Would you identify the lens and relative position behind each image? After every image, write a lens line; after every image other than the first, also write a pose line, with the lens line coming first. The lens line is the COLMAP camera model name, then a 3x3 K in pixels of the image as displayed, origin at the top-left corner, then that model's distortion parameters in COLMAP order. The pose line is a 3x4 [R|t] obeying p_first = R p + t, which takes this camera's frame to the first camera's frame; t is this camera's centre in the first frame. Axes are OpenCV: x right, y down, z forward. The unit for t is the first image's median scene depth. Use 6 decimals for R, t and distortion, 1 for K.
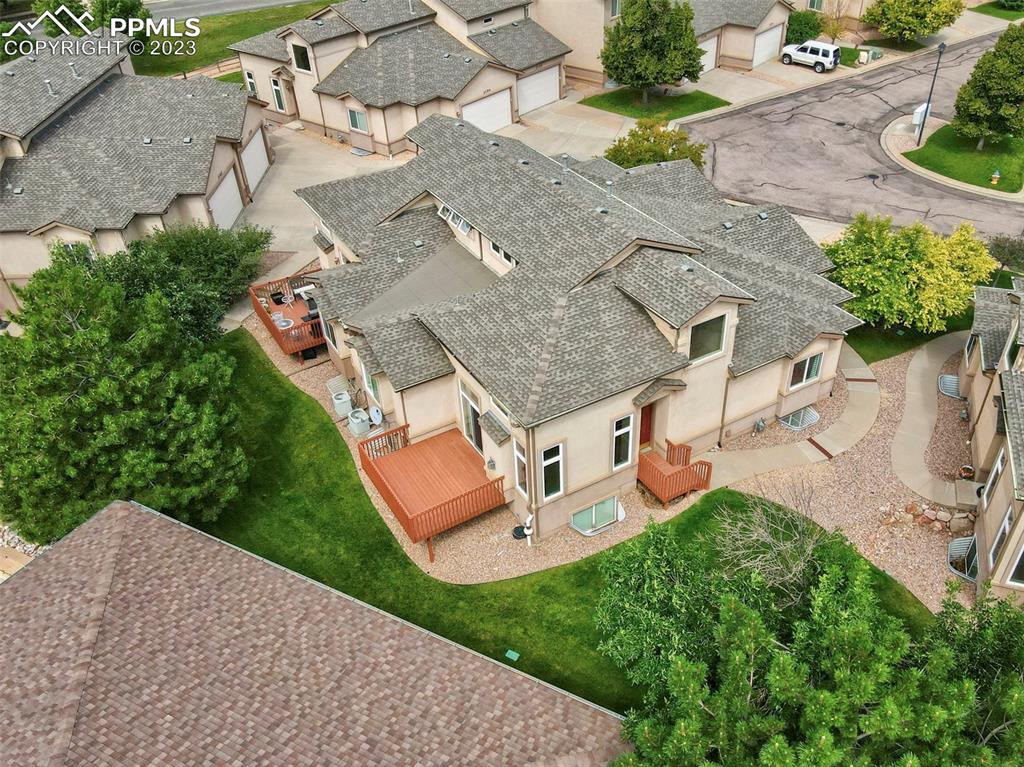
lens RADIAL K [[856.2, 0, 568.7], [0, 856.2, 415.9], [0, 0, 1]] dist [0.016389, 0.019589]
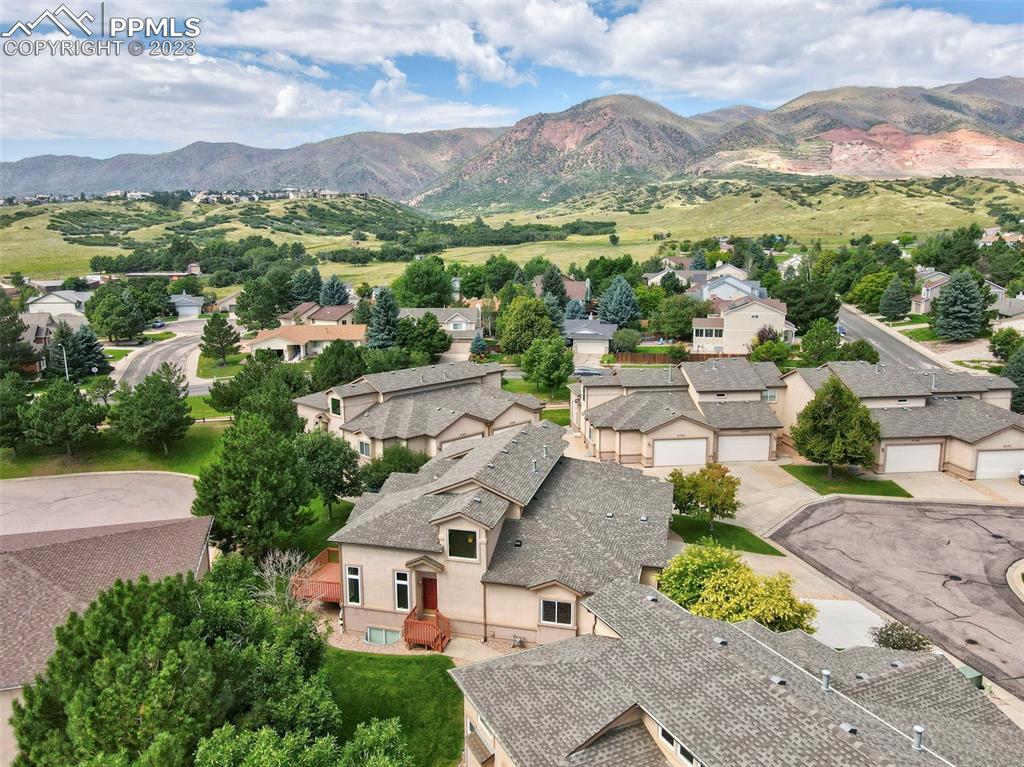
lens RADIAL K [[750.8, 0, 515.4], [0, 750.8, 384.9], [0, 0, 1]] dist [0.011812, 0.008950]
pose [[0.680146, 0.136074, -0.720337, 0.591135], [-0.447549, 0.855322, -0.261004, -0.012971], [0.580604, 0.499907, 0.642644, 0.028673]]
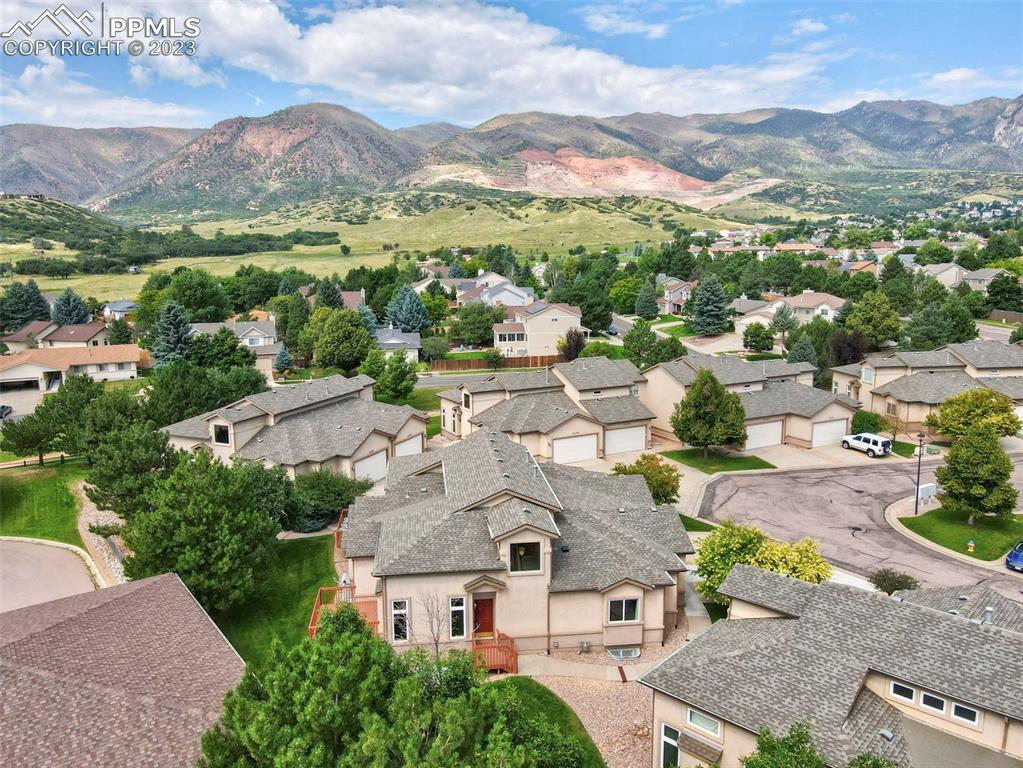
lens RADIAL K [[750.1, 0, 508.9], [0, 750.1, 382.2], [0, 0, 1]] dist [0.011812, 0.008950]
pose [[0.900058, 0.072913, -0.429627, 0.343268], [-0.265331, 0.873776, -0.407572, 0.092767], [0.345680, 0.480832, 0.805795, -0.097363]]
